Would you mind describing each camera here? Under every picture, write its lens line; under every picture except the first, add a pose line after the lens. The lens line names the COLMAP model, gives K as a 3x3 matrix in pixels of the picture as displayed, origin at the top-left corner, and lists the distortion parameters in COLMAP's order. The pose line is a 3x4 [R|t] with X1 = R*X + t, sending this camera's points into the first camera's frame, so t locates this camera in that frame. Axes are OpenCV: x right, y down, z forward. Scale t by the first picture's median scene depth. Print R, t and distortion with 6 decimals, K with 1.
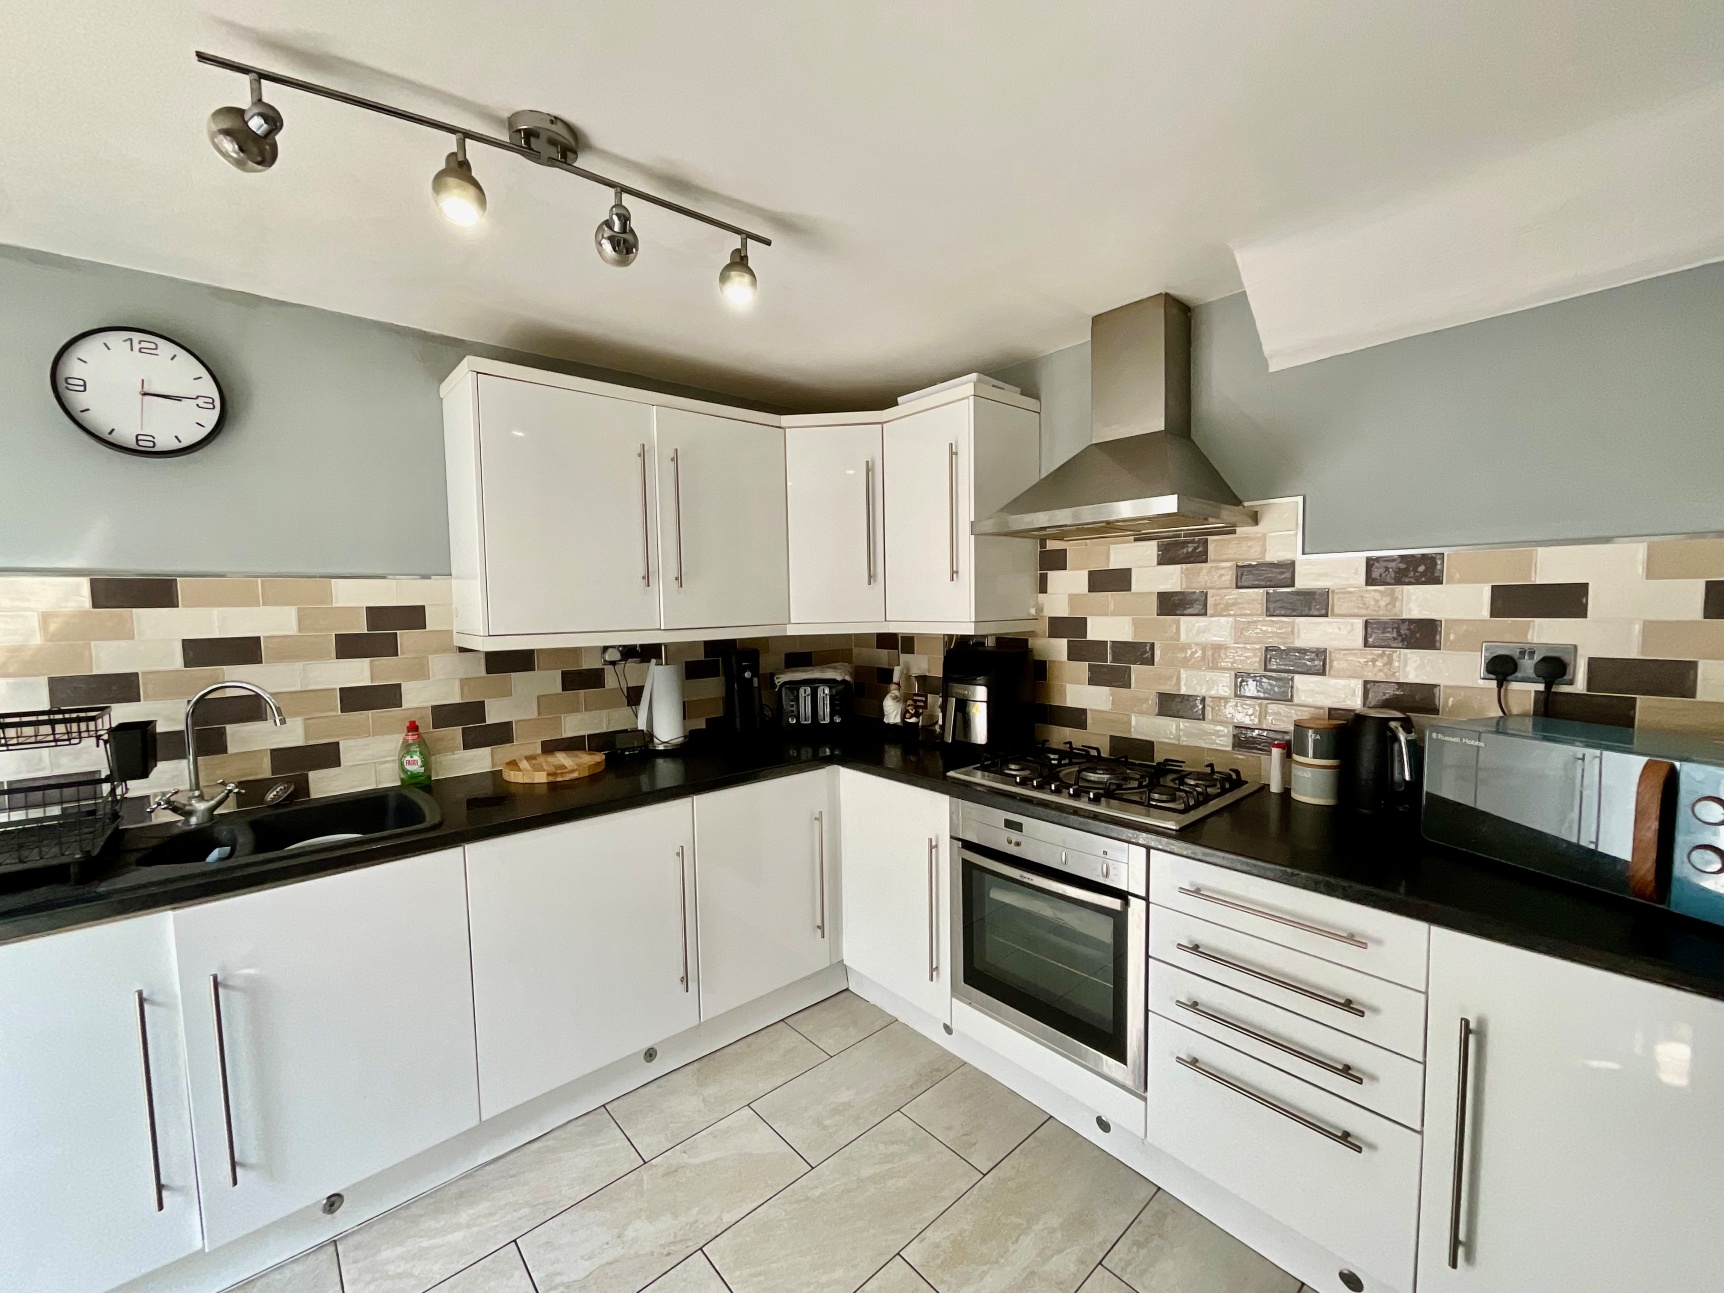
lens RADIAL K [[696.1, 0, 861.3], [0, 696.1, 650.6], [0, 0, 1]] dist [-0.001221, -0.000769]
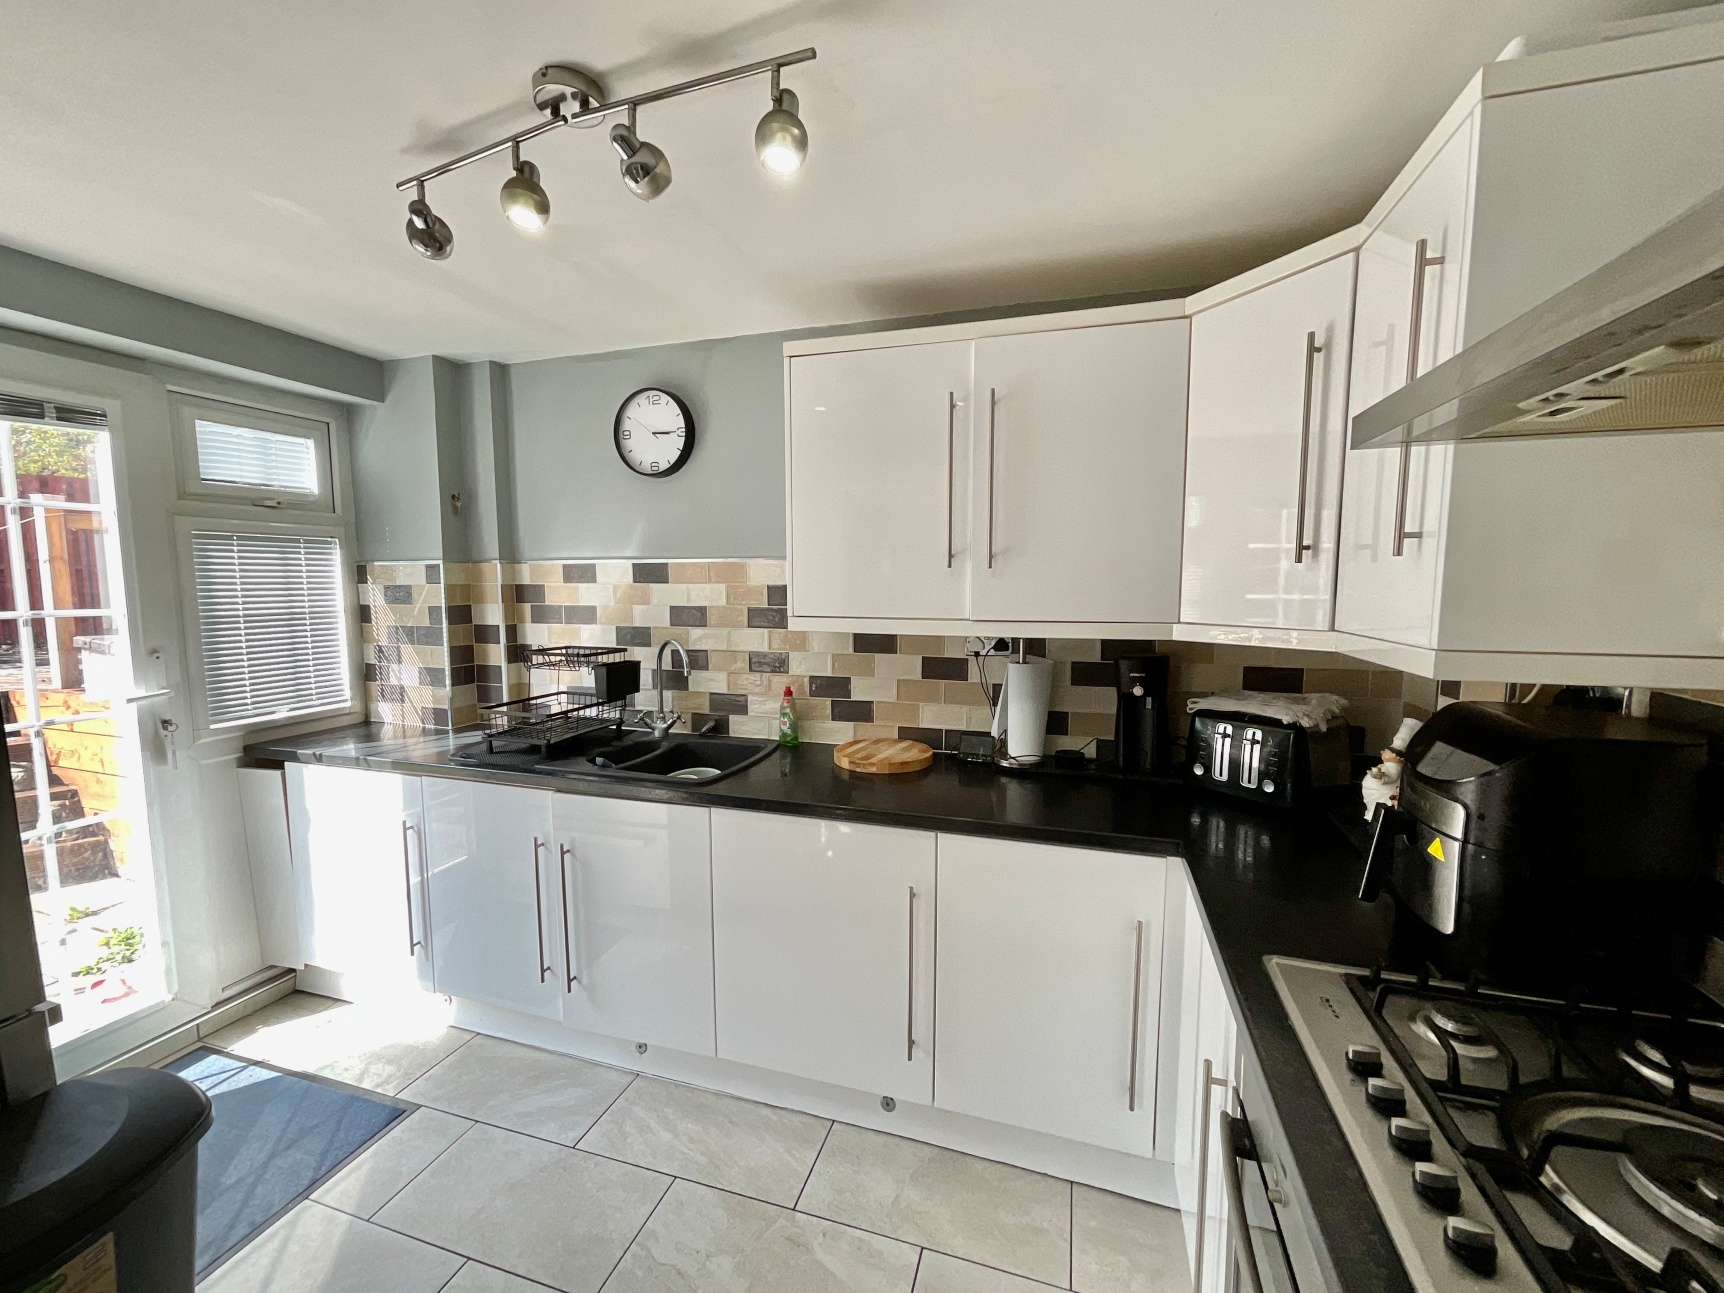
lens RADIAL K [[696.1, 0, 861.3], [0, 696.1, 650.6], [0, 0, 1]] dist [-0.001221, -0.000769]
pose [[0.519216, 0.102584, -0.848464, 0.381361], [-0.068557, 0.994570, 0.078295, -0.055880], [0.851889, 0.017516, 0.523430, 0.523254]]
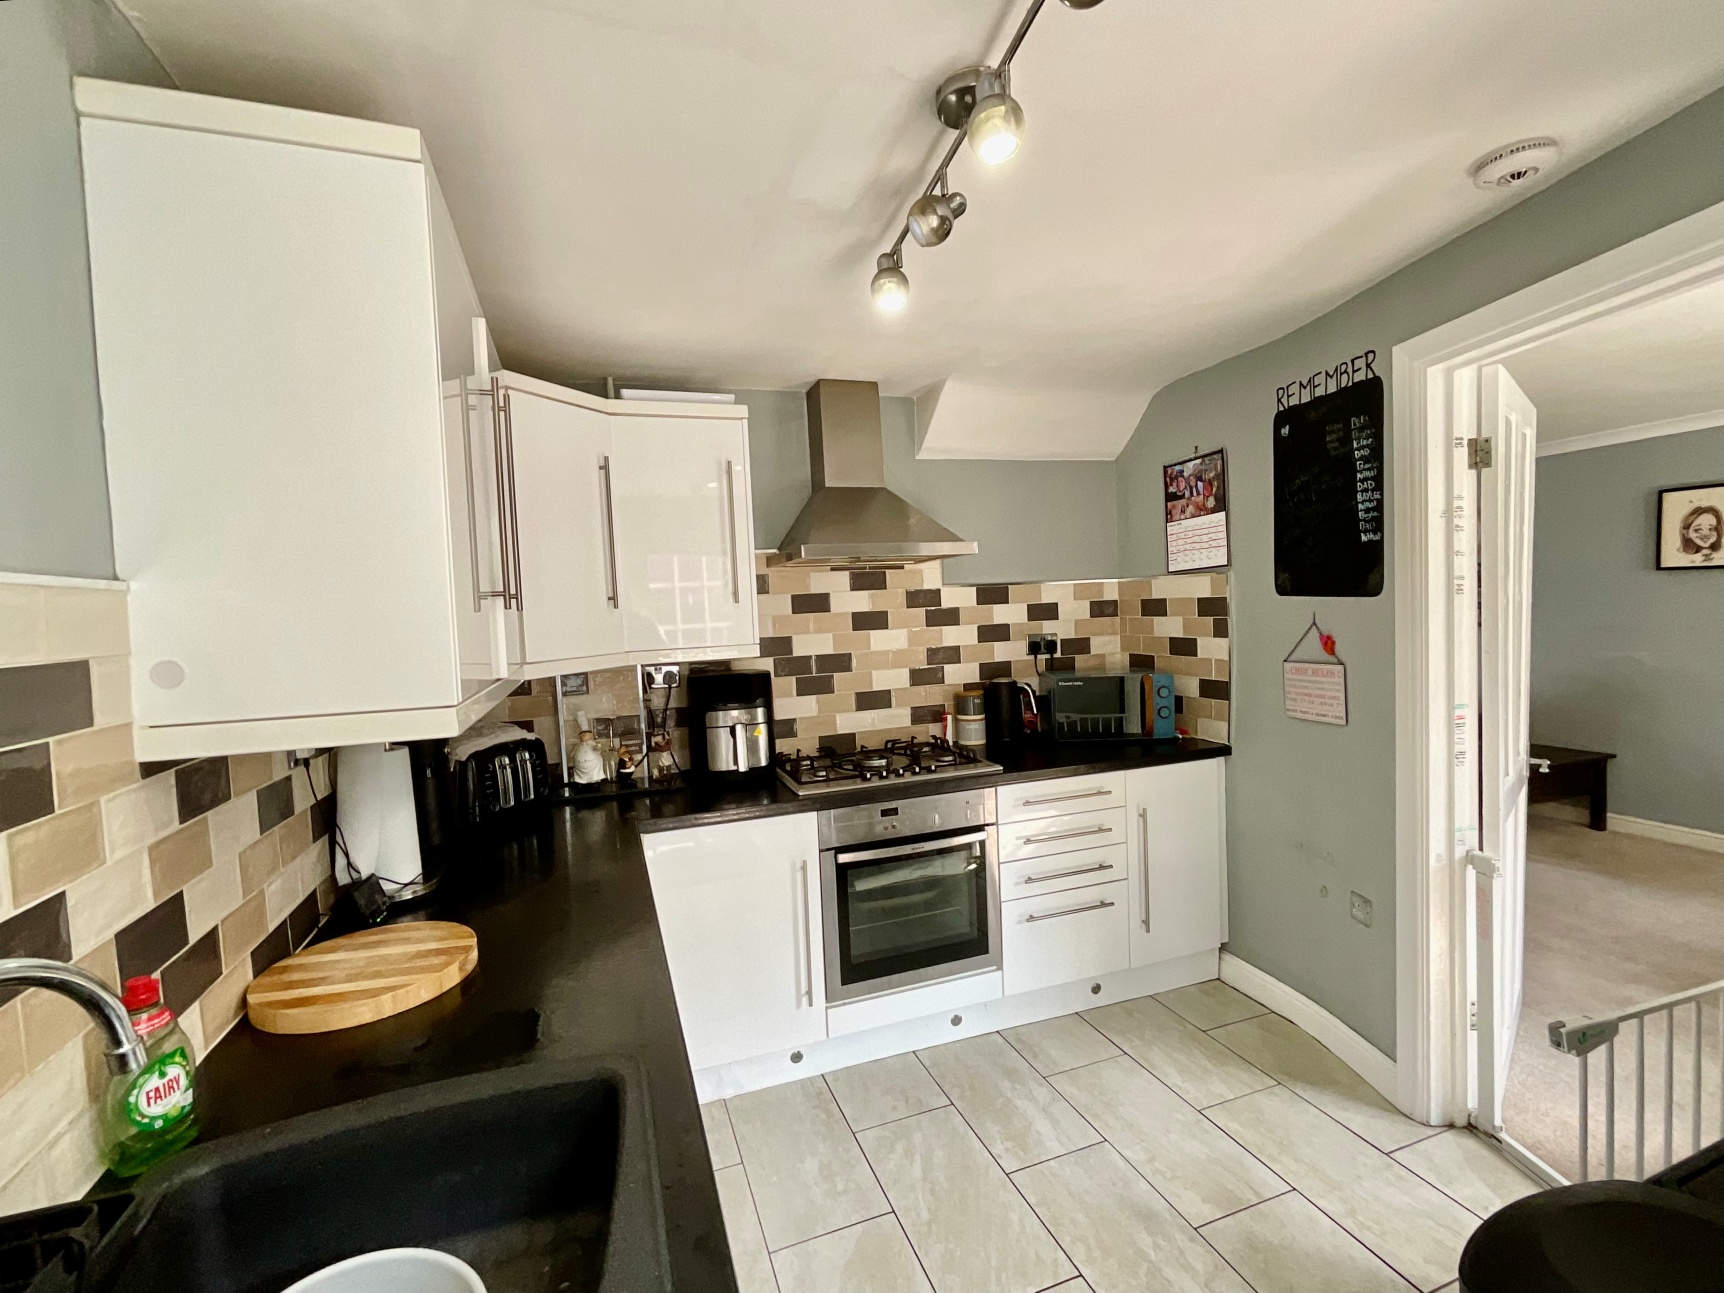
lens RADIAL K [[763.6, 0, 861.7], [0, 763.6, 649.8], [0, 0, 1]] dist [-0.001314, -0.000215]
pose [[0.369956, -0.051482, 0.927622, -0.886931], [0.103827, 0.994500, 0.013785, -0.035803], [-0.923229, 0.091213, 0.373267, 0.505680]]
